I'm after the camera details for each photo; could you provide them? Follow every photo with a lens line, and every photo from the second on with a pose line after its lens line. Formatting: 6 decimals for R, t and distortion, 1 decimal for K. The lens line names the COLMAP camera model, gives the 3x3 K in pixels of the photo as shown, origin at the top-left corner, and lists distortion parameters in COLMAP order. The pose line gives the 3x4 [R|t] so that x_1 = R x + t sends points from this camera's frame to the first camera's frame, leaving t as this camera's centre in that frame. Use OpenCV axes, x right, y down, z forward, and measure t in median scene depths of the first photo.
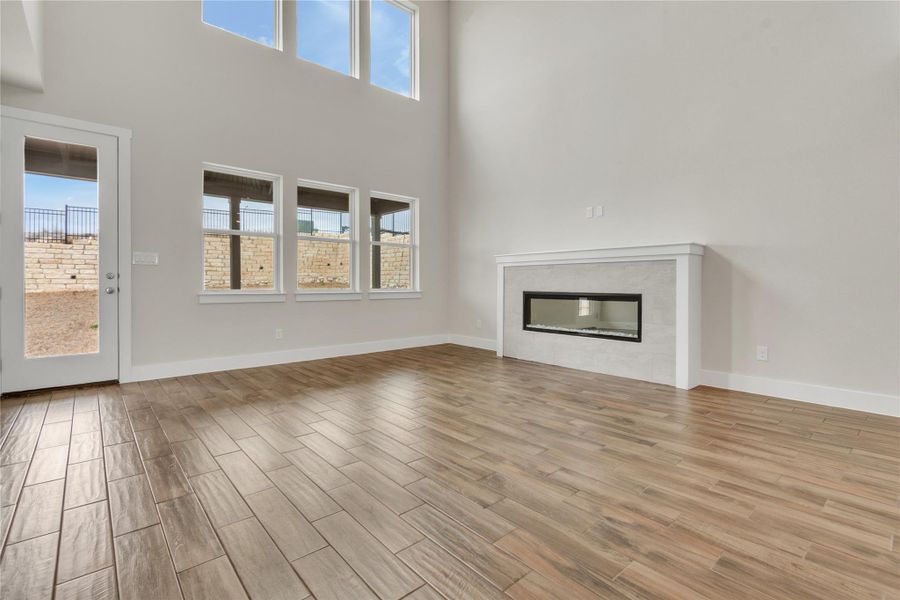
lens RADIAL K [[411.4, 0, 432.9], [0, 411.4, 290.1], [0, 0, 1]] dist [-0.004374, 0.003782]
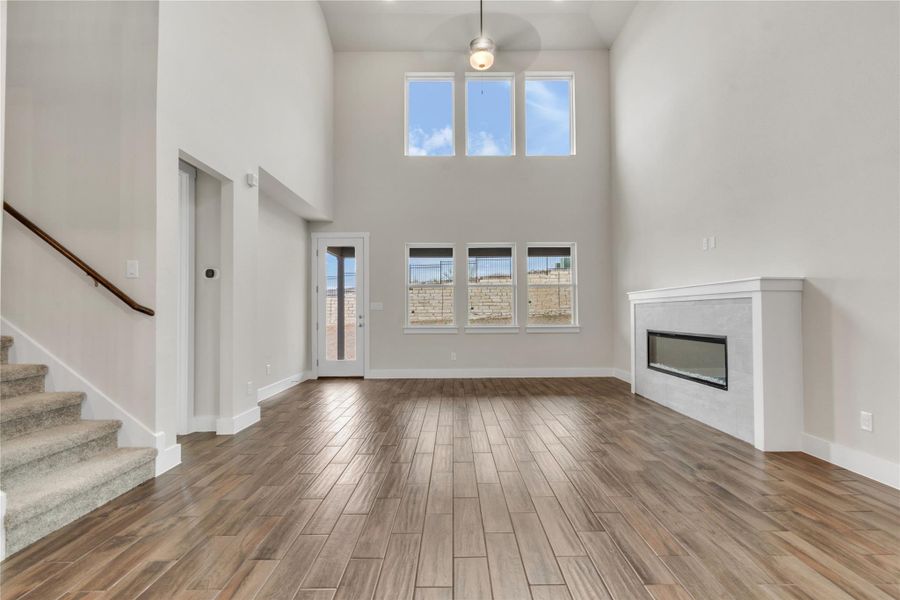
lens RADIAL K [[411.4, 0, 454.0], [0, 411.4, 305.9], [0, 0, 1]] dist [-0.004374, 0.003782]
pose [[0.747335, -0.017721, -0.664211, 0.566096], [-0.001523, 0.999596, -0.028382, -0.025774], [0.664446, 0.022222, 0.747006, -0.048169]]
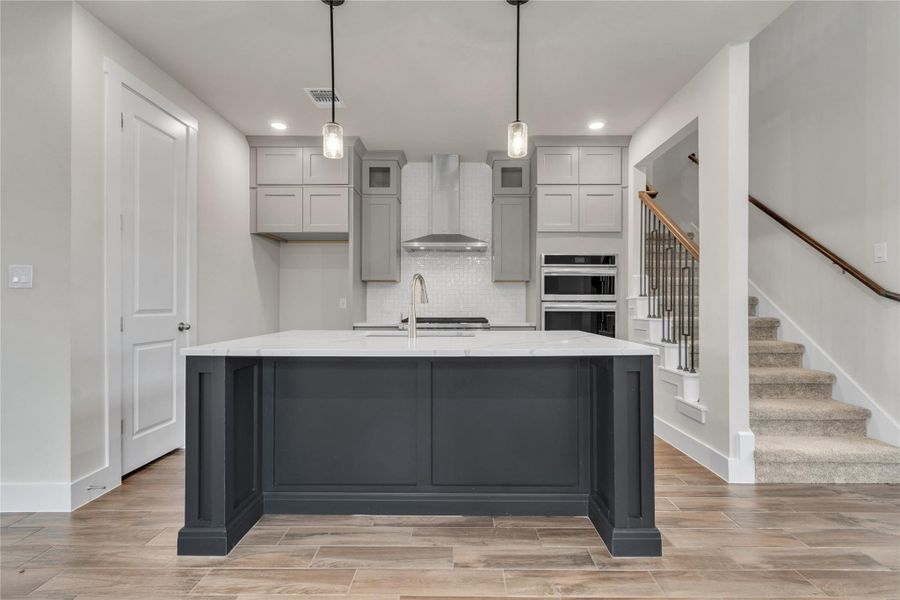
lens RADIAL K [[411.4, 0, 461.2], [0, 411.4, 303.7], [0, 0, 1]] dist [-0.004374, 0.003782]
pose [[-0.662692, -0.000753, -0.748892, 0.609934], [-0.009947, 0.999920, 0.007797, -0.024910], [0.748826, 0.012616, -0.662647, 0.013043]]
